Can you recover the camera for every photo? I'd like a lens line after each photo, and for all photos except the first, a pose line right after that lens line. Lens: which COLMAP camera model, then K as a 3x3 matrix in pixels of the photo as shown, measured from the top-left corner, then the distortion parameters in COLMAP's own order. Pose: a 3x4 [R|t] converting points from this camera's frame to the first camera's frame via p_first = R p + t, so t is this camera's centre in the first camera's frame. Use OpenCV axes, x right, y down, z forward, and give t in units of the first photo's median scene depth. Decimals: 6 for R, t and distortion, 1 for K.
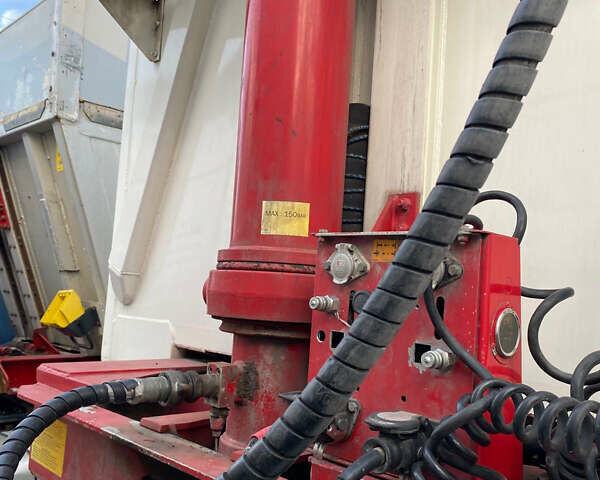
lens RADIAL K [[608.8, 0, 316.0], [0, 608.8, 247.6], [0, 0, 1]] dist [0.137693, -0.253990]
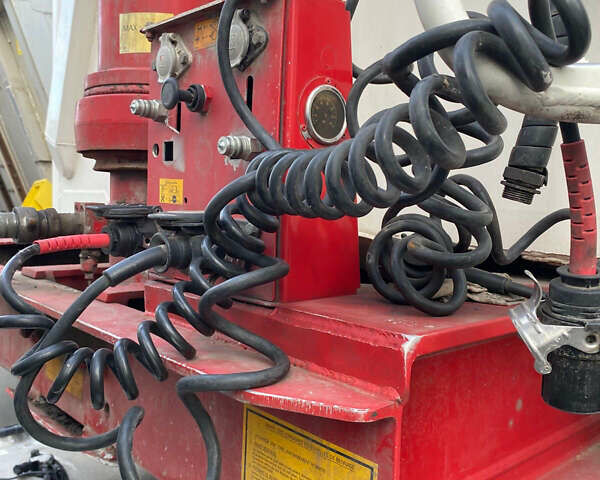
lens RADIAL K [[608.8, 0, 316.0], [0, 608.8, 247.6], [0, 0, 1]] dist [0.137693, -0.253990]
pose [[0.998470, -0.030650, -0.046020, 0.112918], [0.037279, 0.987845, 0.150904, 0.065457], [0.040835, -0.152388, 0.987477, 0.048915]]
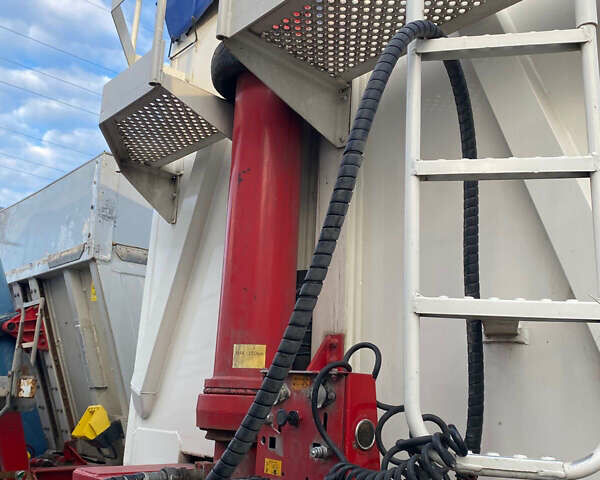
lens RADIAL K [[608.8, 0, 316.0], [0, 608.8, 247.6], [0, 0, 1]] dist [0.137693, -0.253990]
pose [[0.998715, -0.033402, -0.038108, 0.088887], [0.026675, 0.985918, -0.165089, -0.029802], [0.043086, 0.163860, 0.985542, -0.245767]]
